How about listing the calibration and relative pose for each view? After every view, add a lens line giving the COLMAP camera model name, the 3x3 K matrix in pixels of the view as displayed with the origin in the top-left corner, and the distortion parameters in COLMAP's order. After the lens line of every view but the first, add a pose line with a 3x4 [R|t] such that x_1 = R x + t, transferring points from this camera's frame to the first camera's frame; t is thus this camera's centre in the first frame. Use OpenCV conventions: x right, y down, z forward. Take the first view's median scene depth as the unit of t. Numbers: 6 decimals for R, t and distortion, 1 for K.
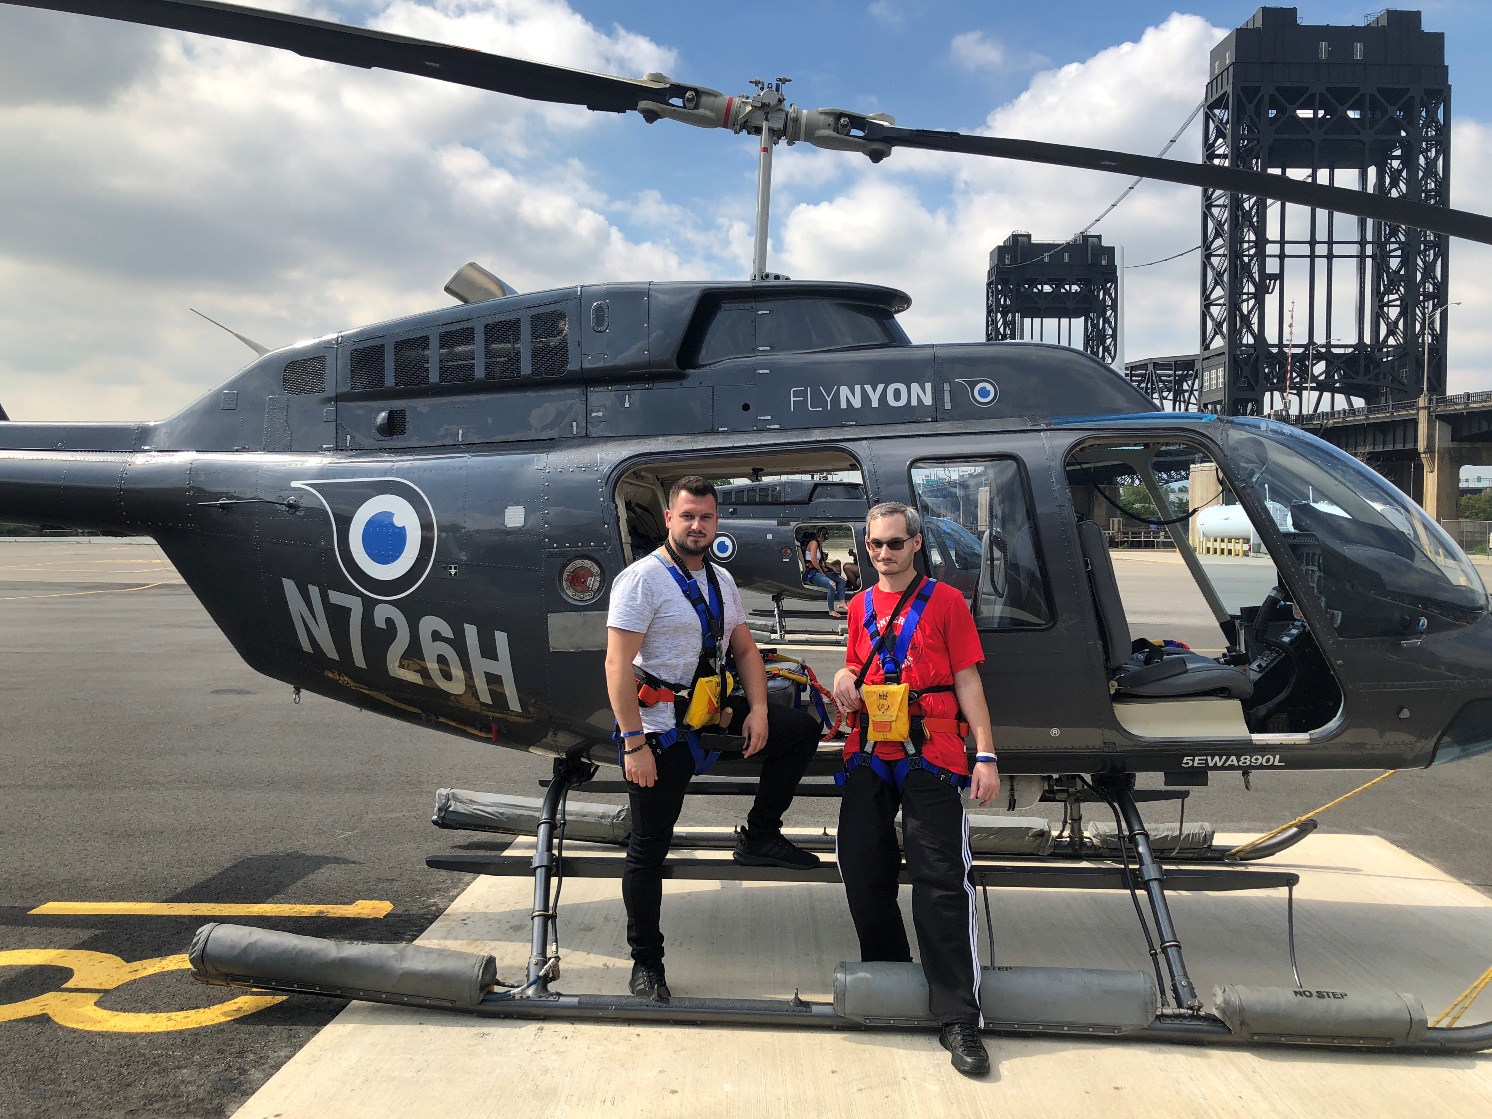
lens RADIAL K [[1205.5, 0, 746.0], [0, 1205.5, 559.5], [0, 0, 1]] dist [-0.015489, 0.060294]
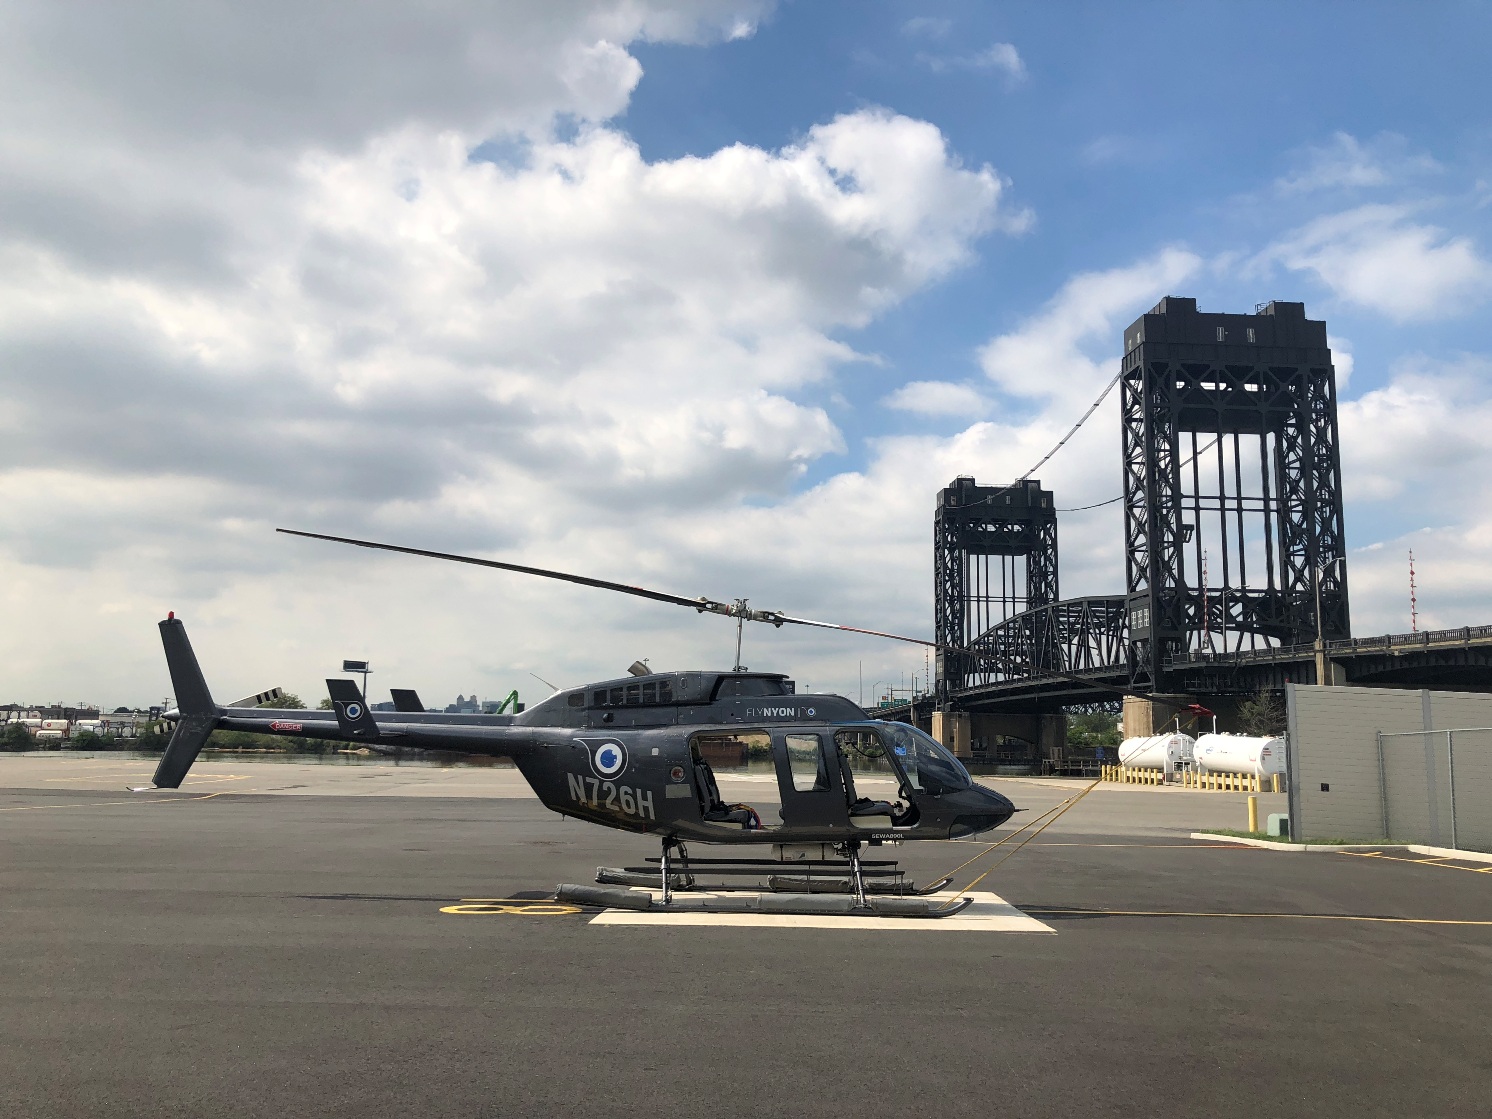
lens RADIAL K [[1251.5, 0, 744.8], [0, 1251.5, 537.1], [0, 0, 1]] dist [0.098795, -0.196186]
pose [[0.999386, 0.016314, 0.031009, -0.067183], [-0.009985, 0.980897, -0.194272, 0.040664], [-0.033586, 0.193844, 0.980457, -1.969438]]
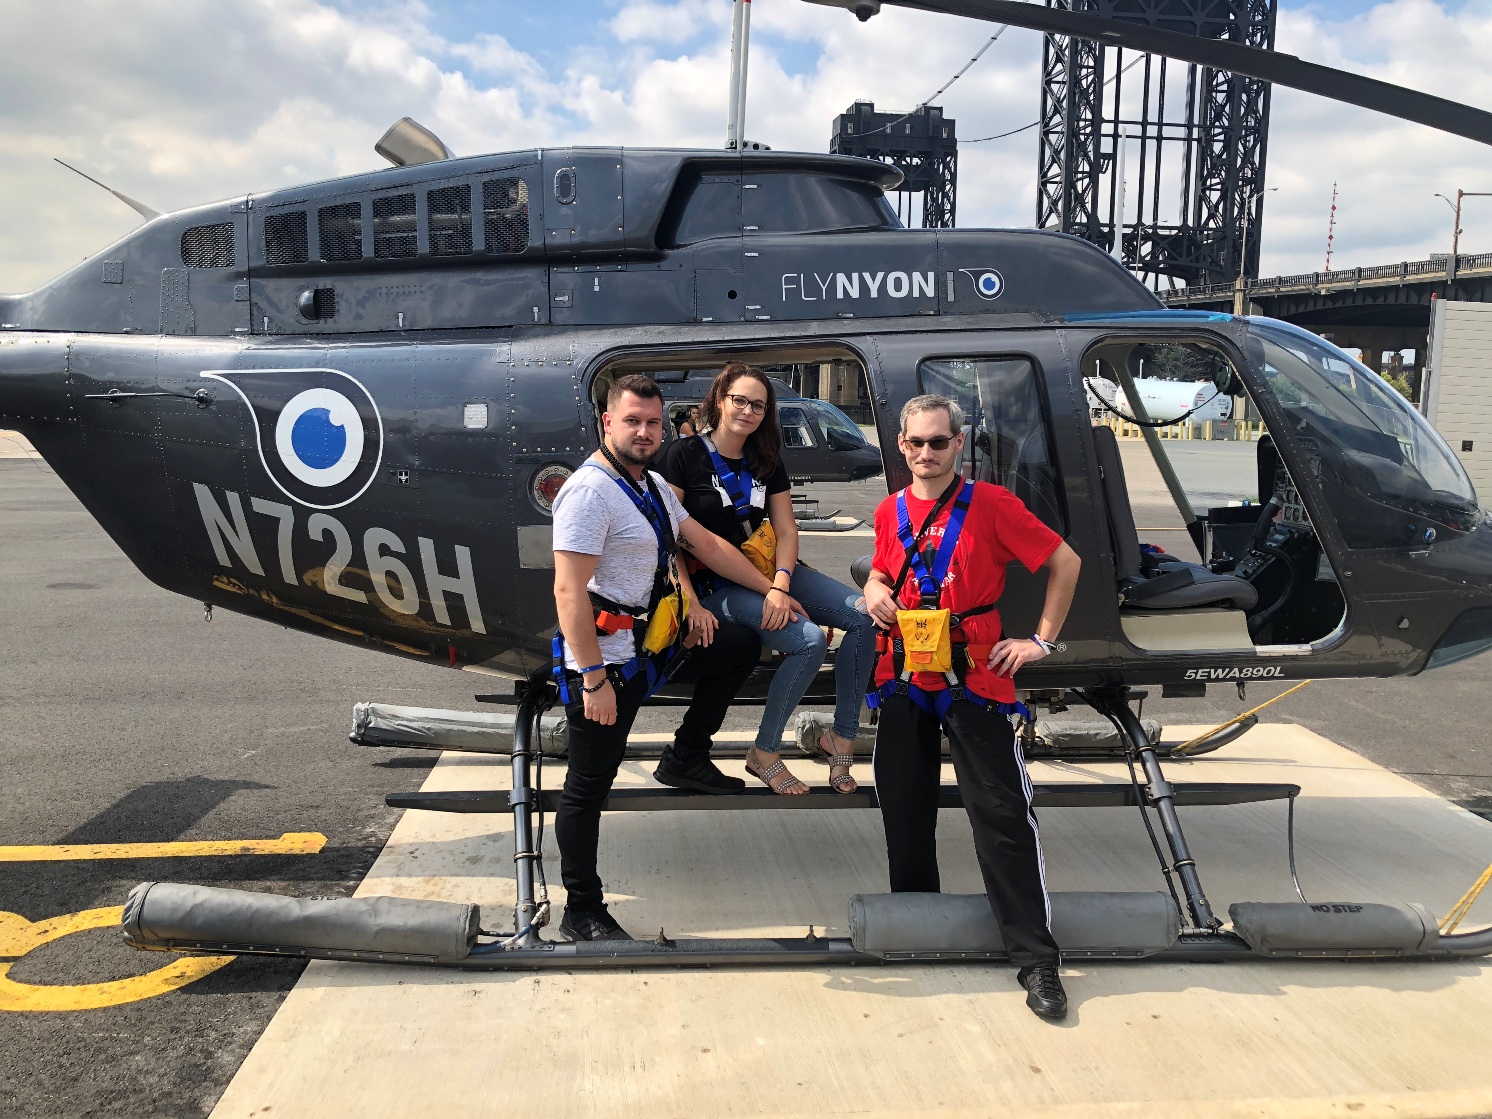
lens RADIAL K [[1197.1, 0, 746.0], [0, 1197.1, 559.5], [0, 0, 1]] dist [-0.006751, 0.039768]
pose [[0.990789, -0.009877, 0.135055, -0.103901], [-0.004591, 0.994313, 0.106396, -0.022759], [-0.135338, -0.106036, 0.985109, 0.087648]]
